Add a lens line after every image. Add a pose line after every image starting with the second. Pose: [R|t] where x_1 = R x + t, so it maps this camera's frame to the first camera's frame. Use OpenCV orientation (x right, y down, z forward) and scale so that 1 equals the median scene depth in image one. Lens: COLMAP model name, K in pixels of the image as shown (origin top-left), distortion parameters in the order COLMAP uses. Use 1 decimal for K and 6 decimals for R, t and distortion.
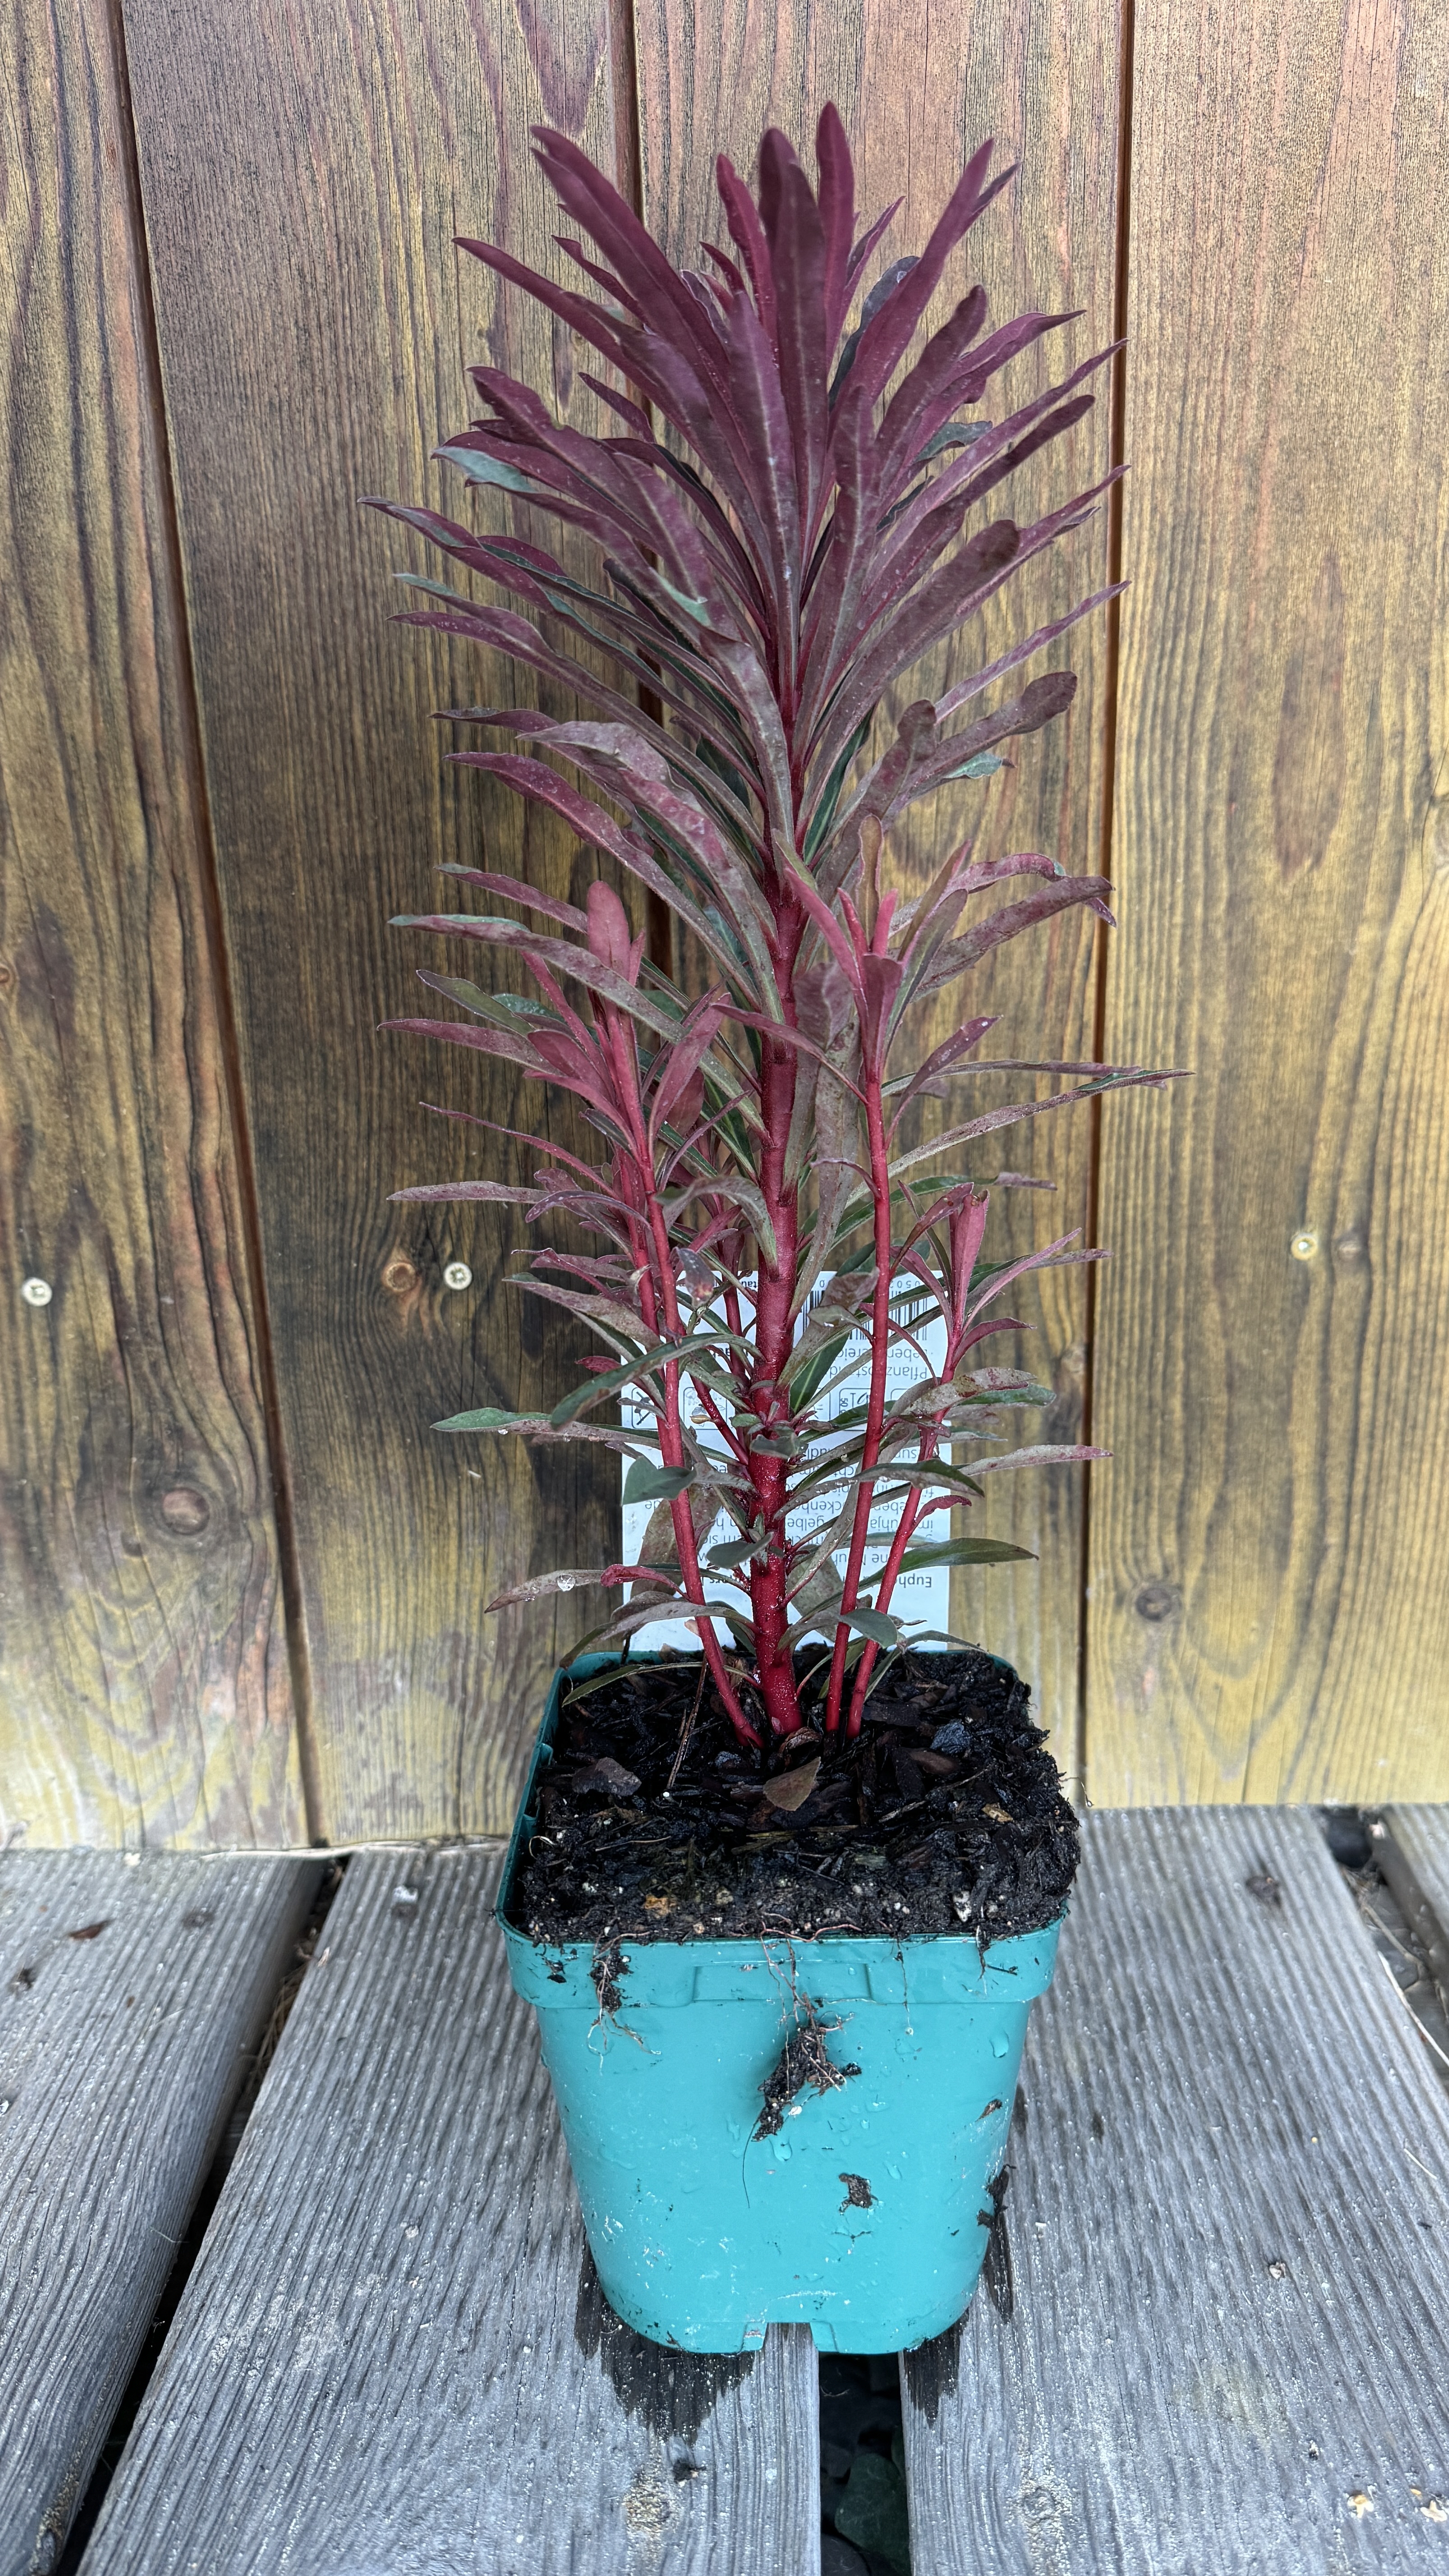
lens RADIAL K [[1814.9, 0, 716.9], [0, 1814.9, 1304.3], [0, 0, 1]] dist [0.025504, -0.052106]
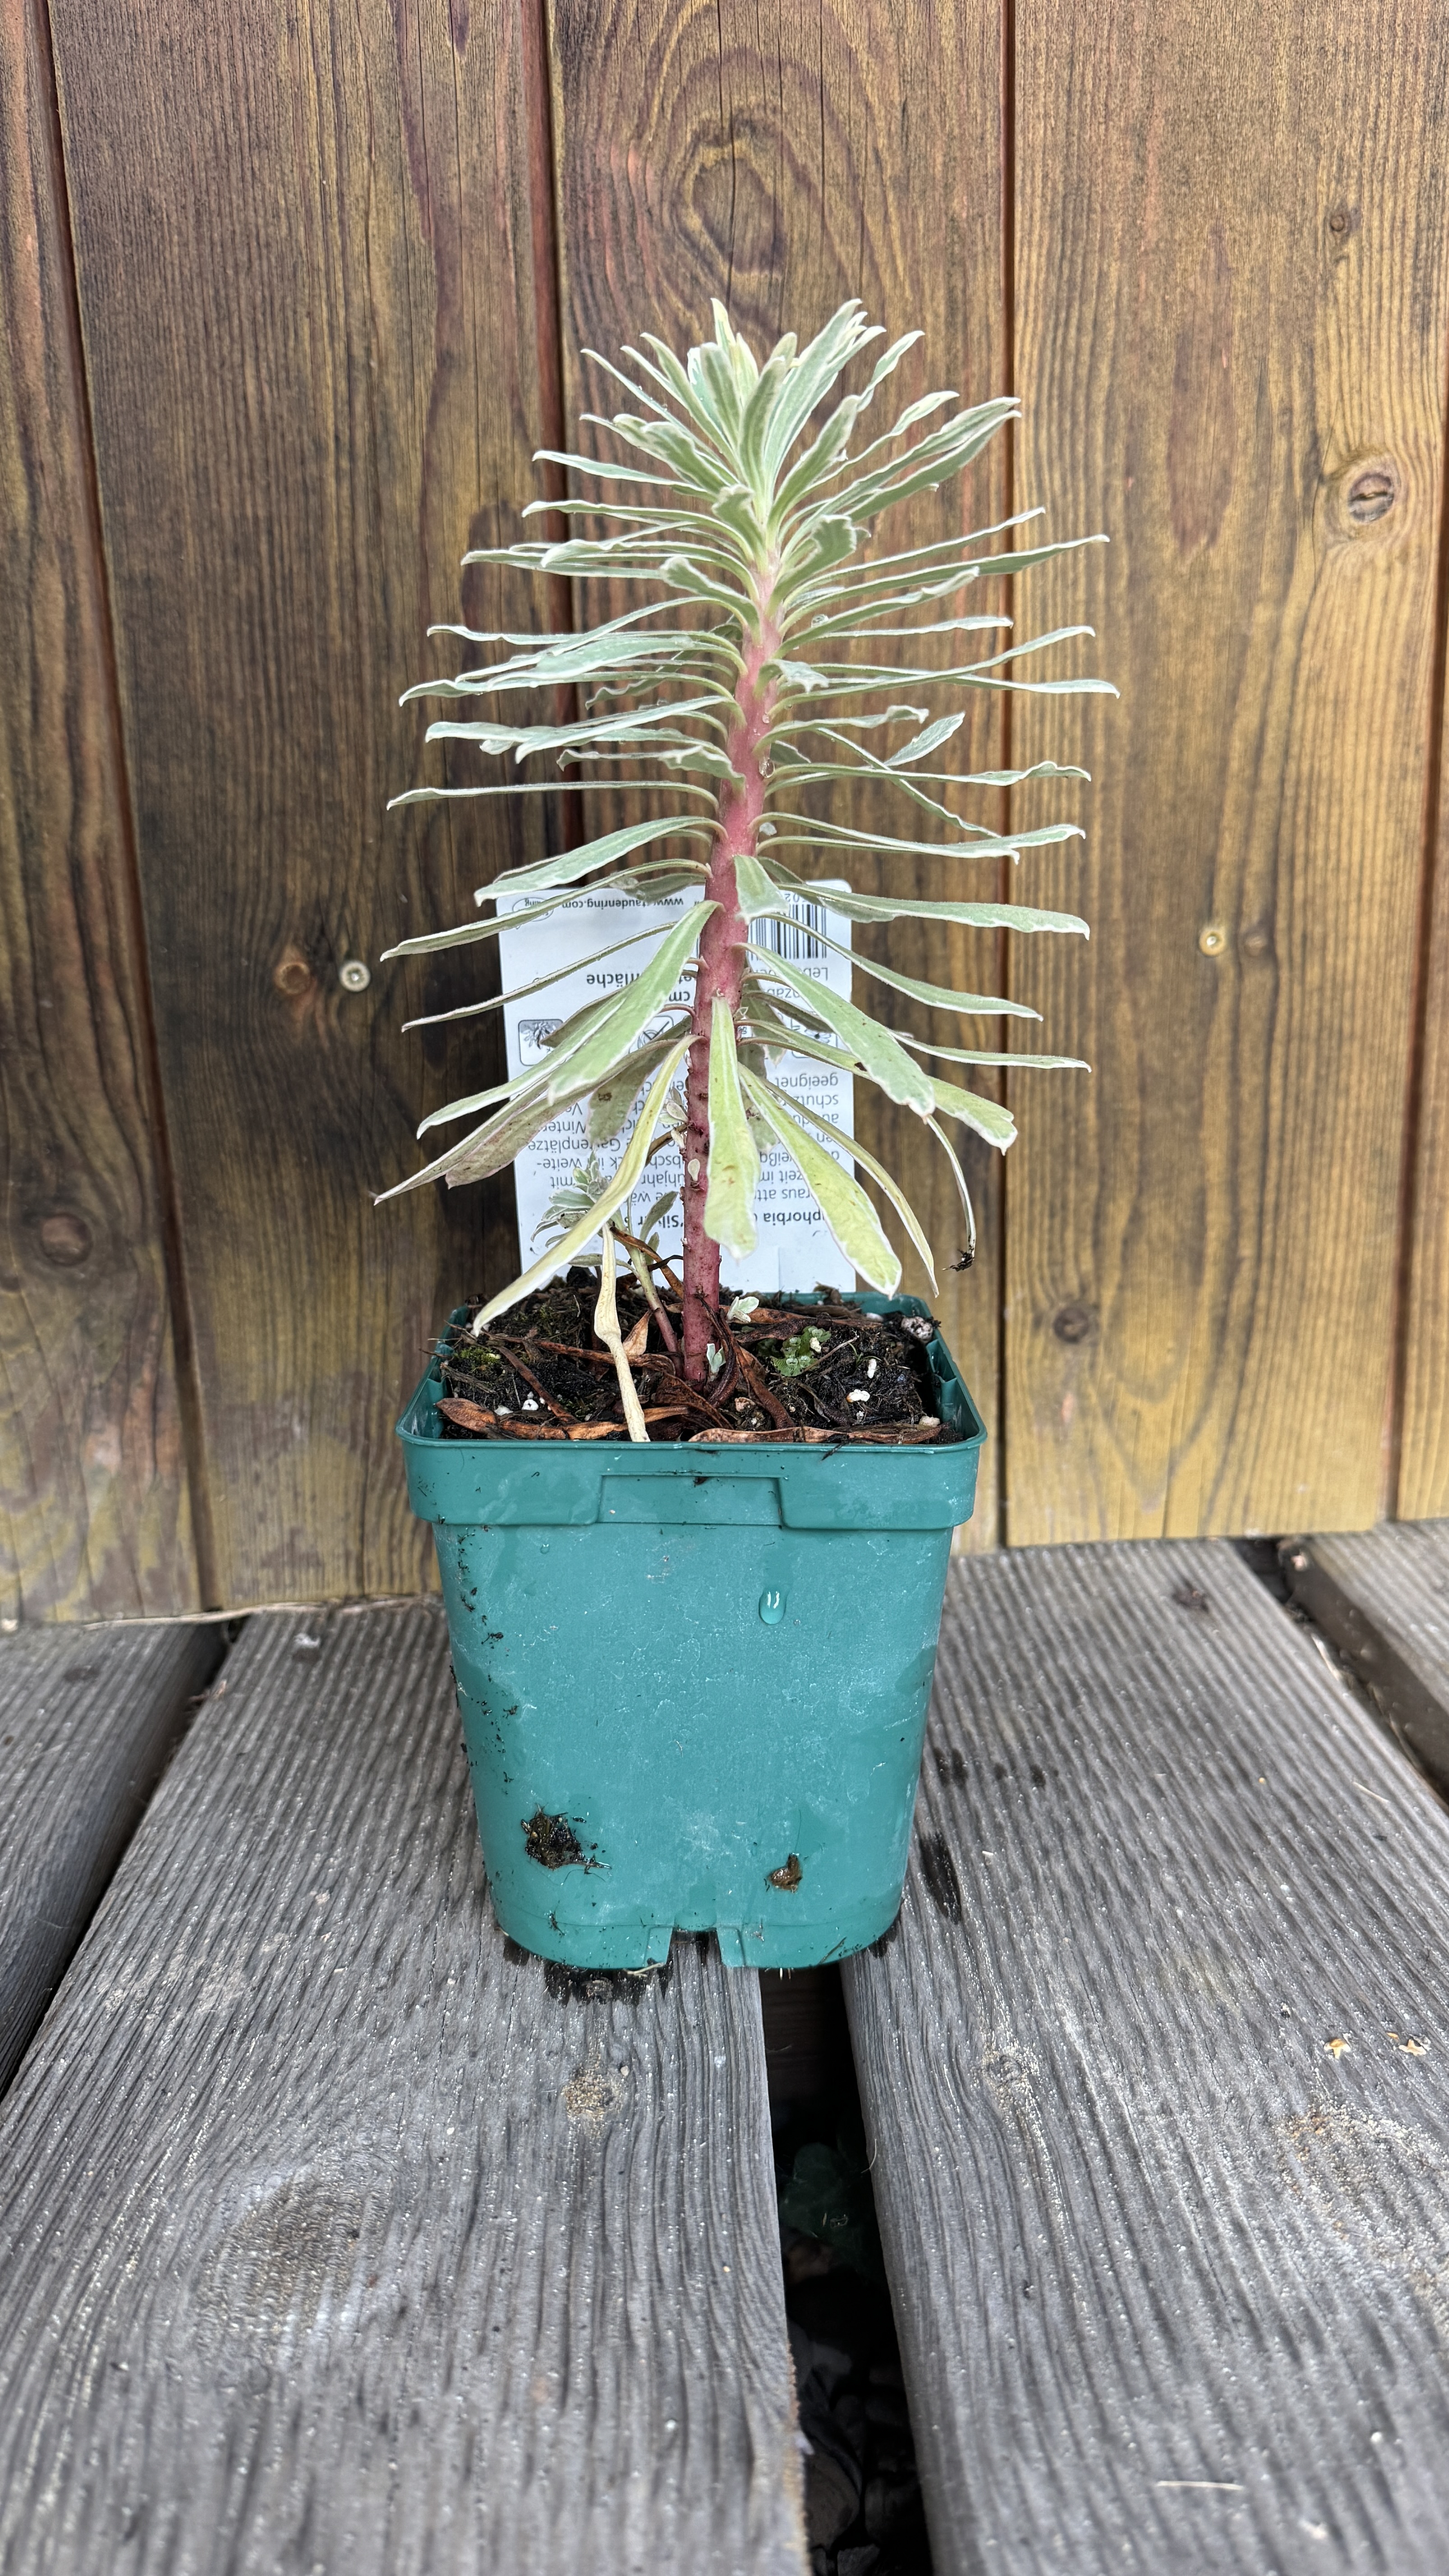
lens RADIAL K [[1814.9, 0, 726.8], [0, 1814.9, 1290.9], [0, 0, 1]] dist [0.025504, -0.052106]
pose [[0.997132, -0.016790, 0.073797, -0.021832], [0.020740, 0.998374, -0.053087, 0.223909], [-0.072785, 0.054465, 0.995859, 0.034264]]
